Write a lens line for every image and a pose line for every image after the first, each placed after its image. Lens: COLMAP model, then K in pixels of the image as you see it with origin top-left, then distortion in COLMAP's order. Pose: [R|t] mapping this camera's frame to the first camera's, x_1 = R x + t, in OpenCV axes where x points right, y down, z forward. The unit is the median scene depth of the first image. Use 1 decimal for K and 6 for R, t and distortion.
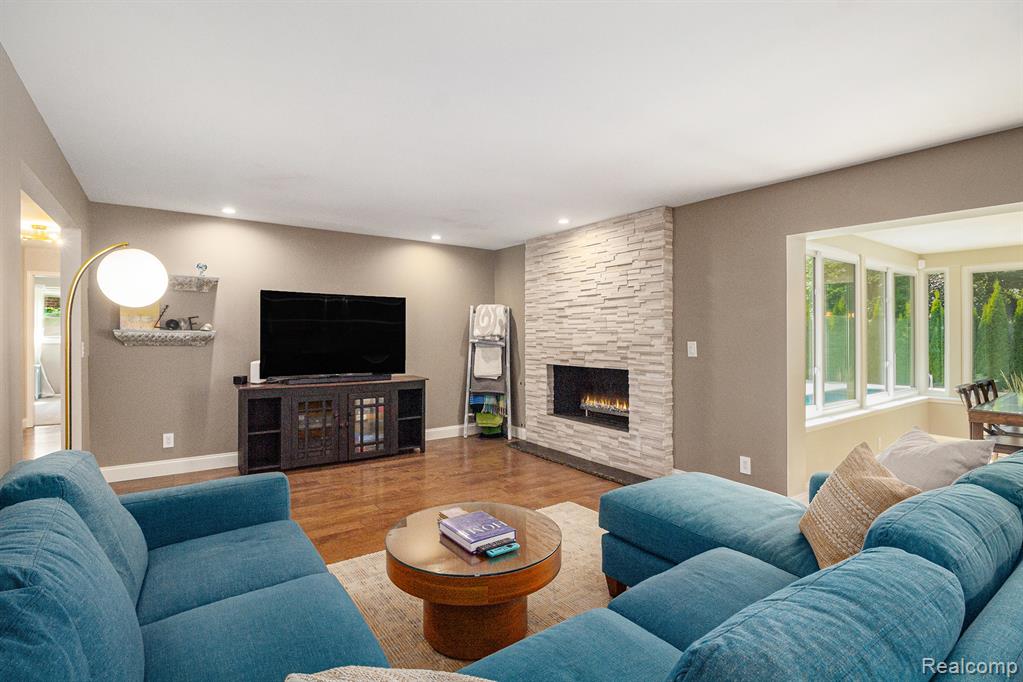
lens RADIAL K [[489.7, 0, 513.7], [0, 489.7, 332.5], [0, 0, 1]] dist [0.001099, -0.003827]
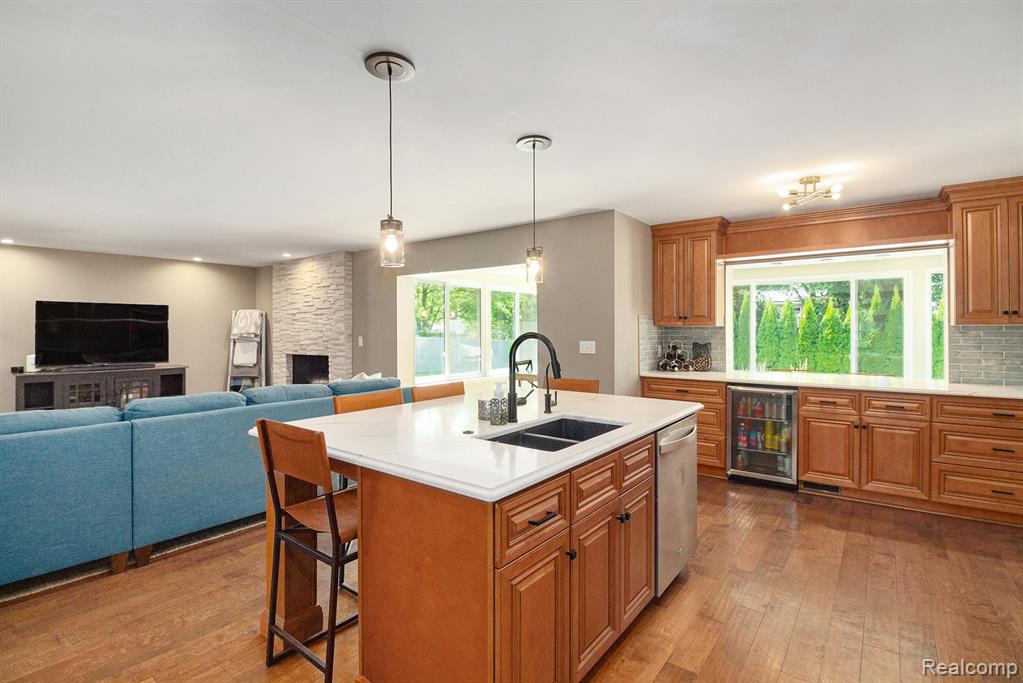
lens RADIAL K [[489.7, 0, 496.9], [0, 489.7, 325.7], [0, 0, 1]] dist [0.001099, -0.003827]
pose [[0.963794, -0.003402, 0.266628, 0.311630], [0.004413, 0.999985, -0.003193, -0.009063], [-0.266613, 0.004254, 0.963794, -0.567199]]
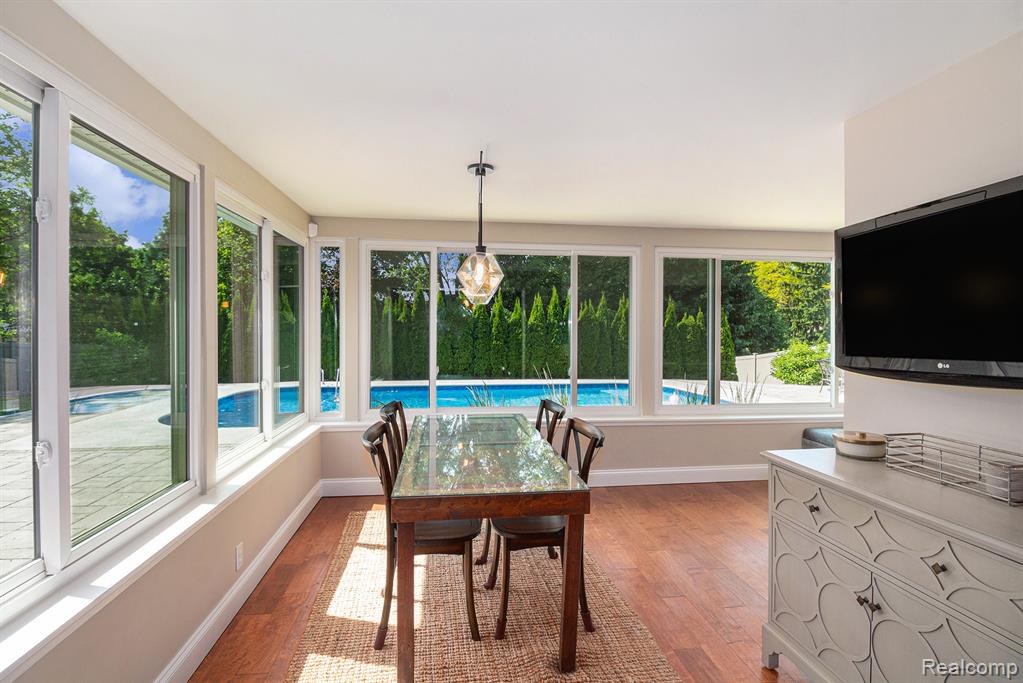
lens RADIAL K [[489.7, 0, 518.0], [0, 489.7, 328.2], [0, 0, 1]] dist [0.001099, -0.003827]
pose [[0.465659, -0.000709, 0.884964, 0.438009], [-0.003702, 0.999989, 0.002749, -0.005779], [-0.884957, -0.004556, 0.465651, 0.517350]]
